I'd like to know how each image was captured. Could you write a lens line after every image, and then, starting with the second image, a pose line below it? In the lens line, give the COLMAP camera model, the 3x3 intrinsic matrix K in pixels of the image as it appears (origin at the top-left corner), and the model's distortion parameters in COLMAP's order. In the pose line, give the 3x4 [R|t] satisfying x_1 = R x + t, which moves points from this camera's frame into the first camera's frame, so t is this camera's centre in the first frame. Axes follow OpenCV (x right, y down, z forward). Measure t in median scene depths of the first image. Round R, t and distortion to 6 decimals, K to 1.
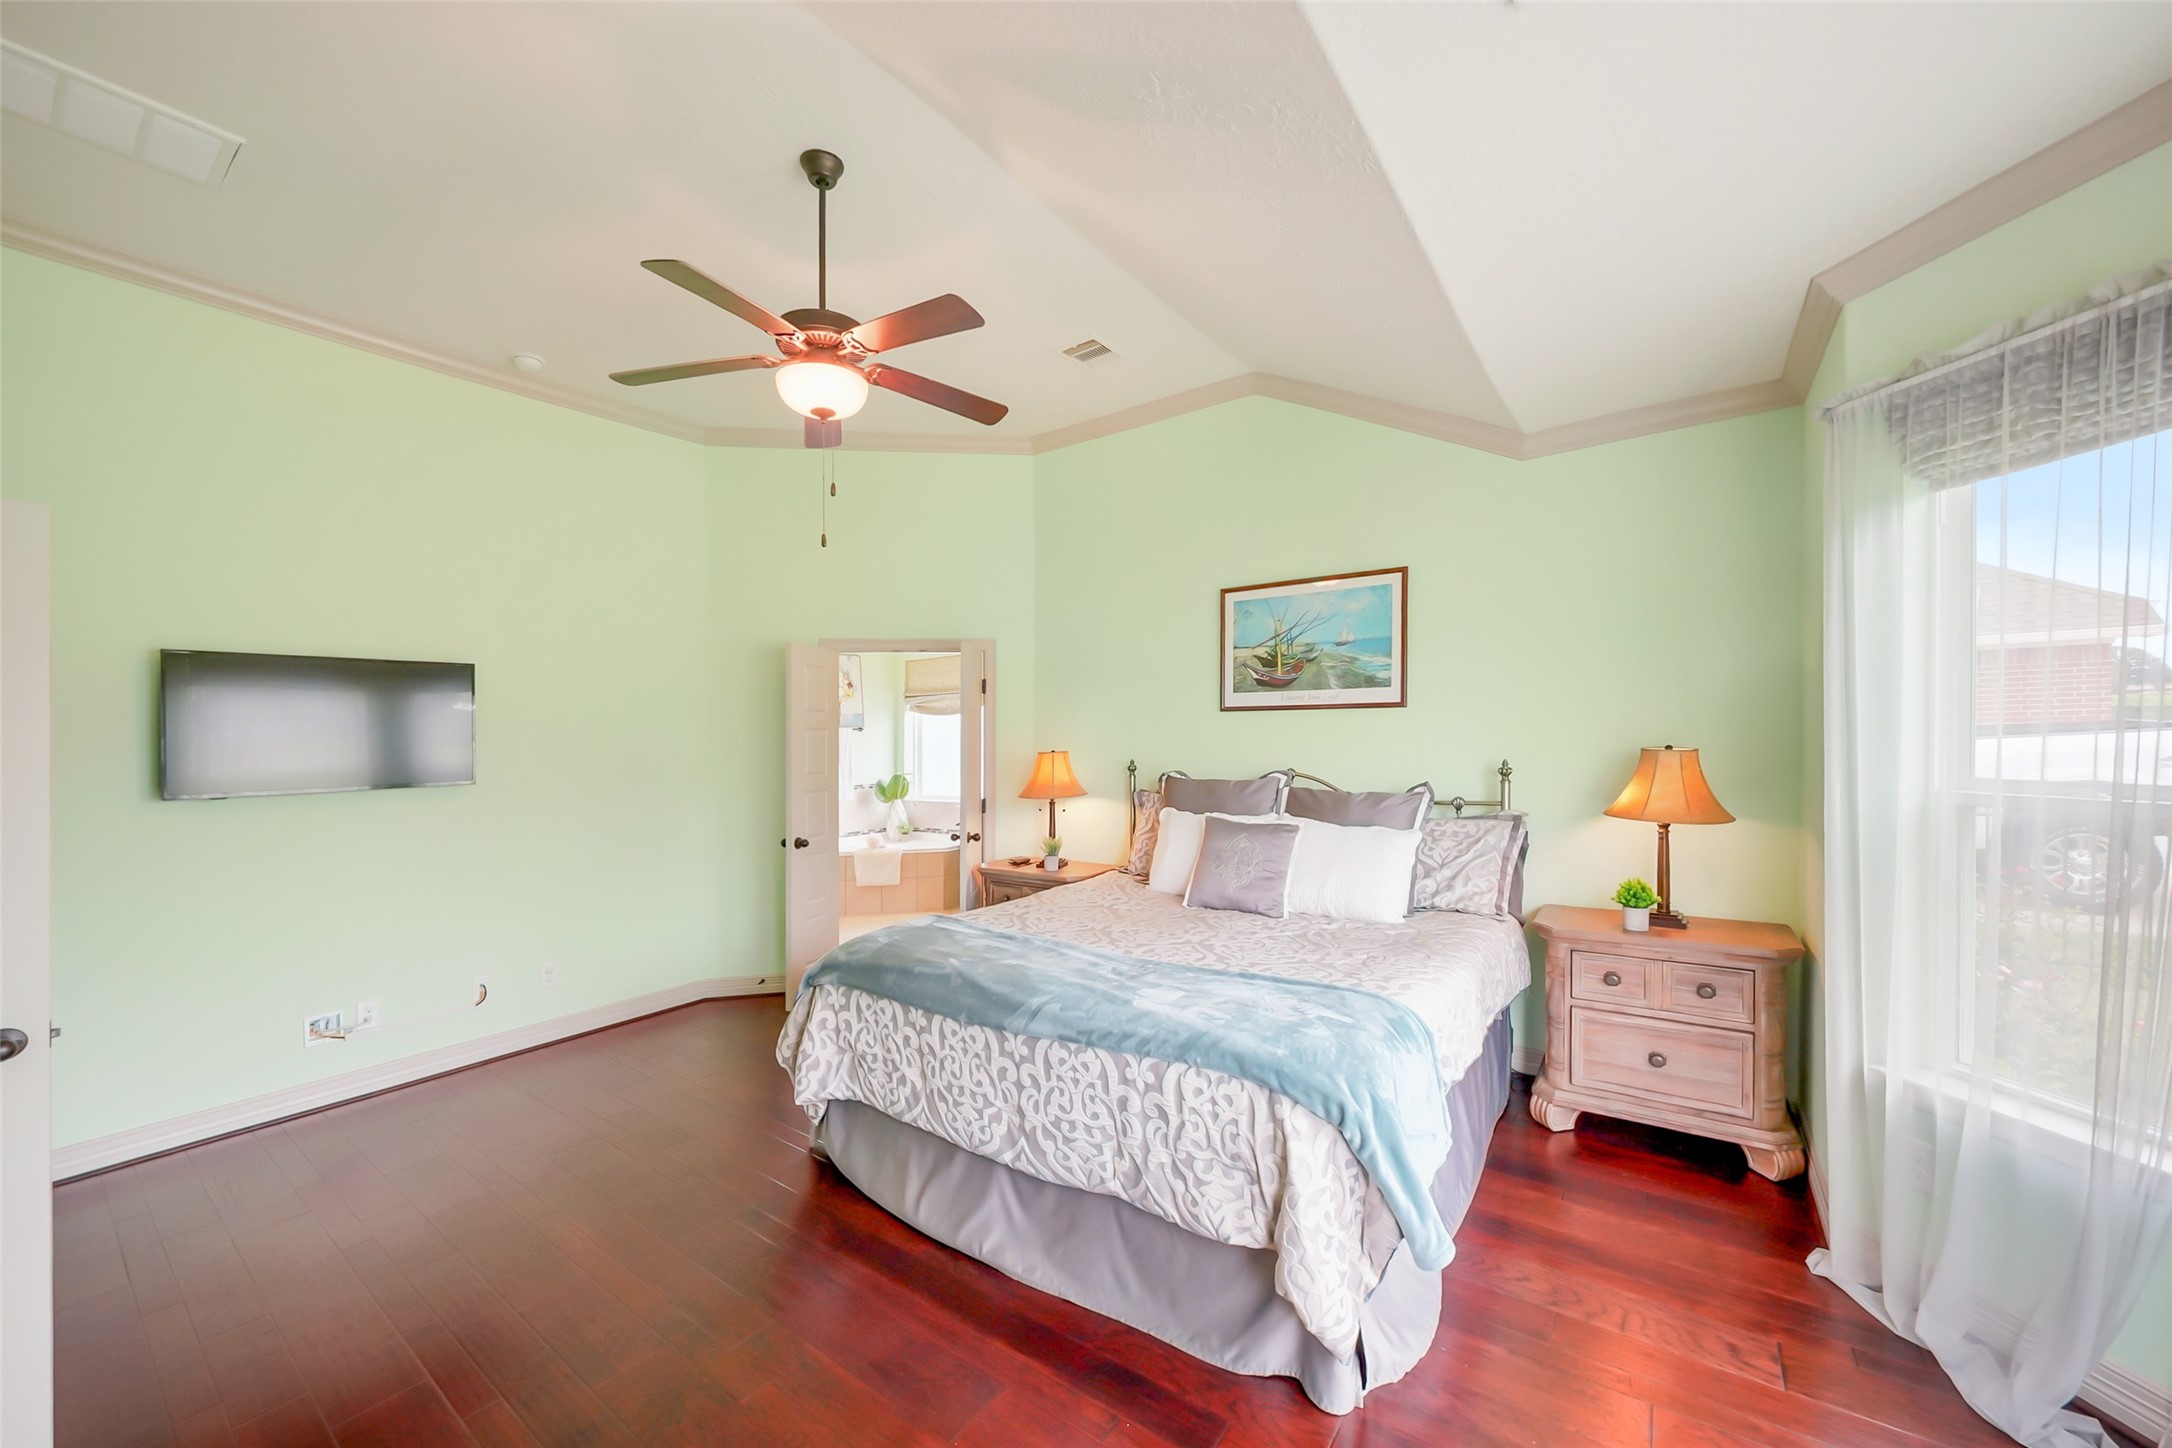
lens RADIAL K [[787.6, 0, 1088.7], [0, 787.6, 737.9], [0, 0, 1]] dist [-0.000160, -0.000003]
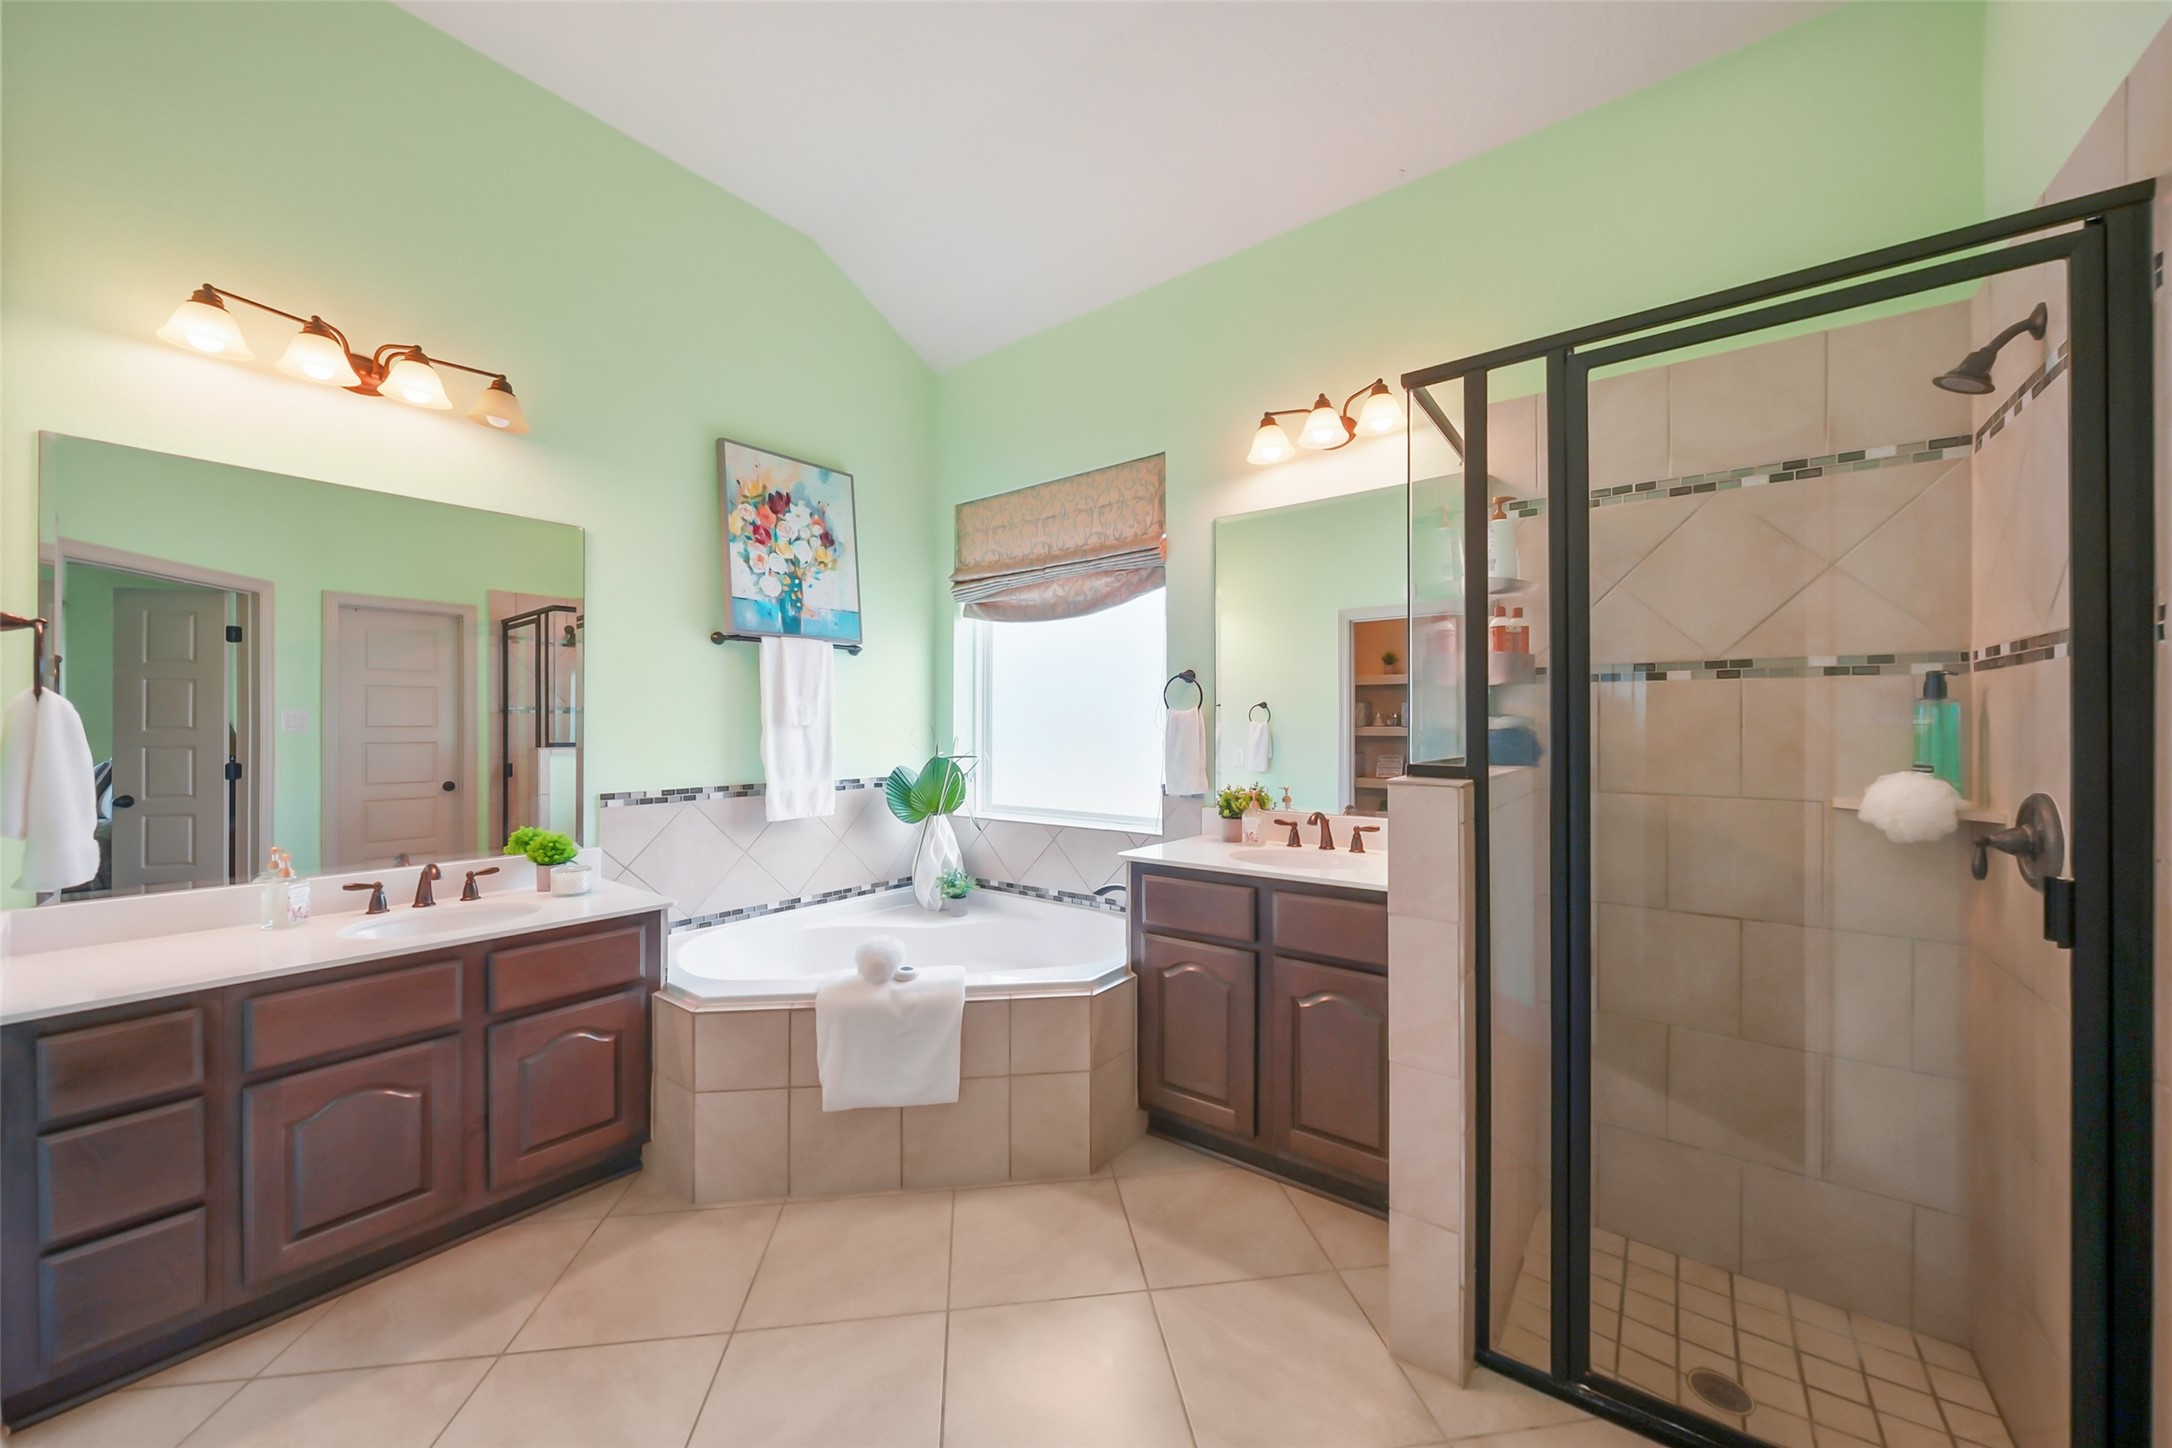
lens RADIAL K [[787.6, 0, 1081.3], [0, 787.6, 726.4], [0, 0, 1]] dist [-0.000160, -0.000003]
pose [[0.999512, 0.003845, -0.031010, -0.151511], [-0.003826, 0.999992, 0.000656, 0.029314], [0.031012, -0.000537, 0.999519, 0.571893]]
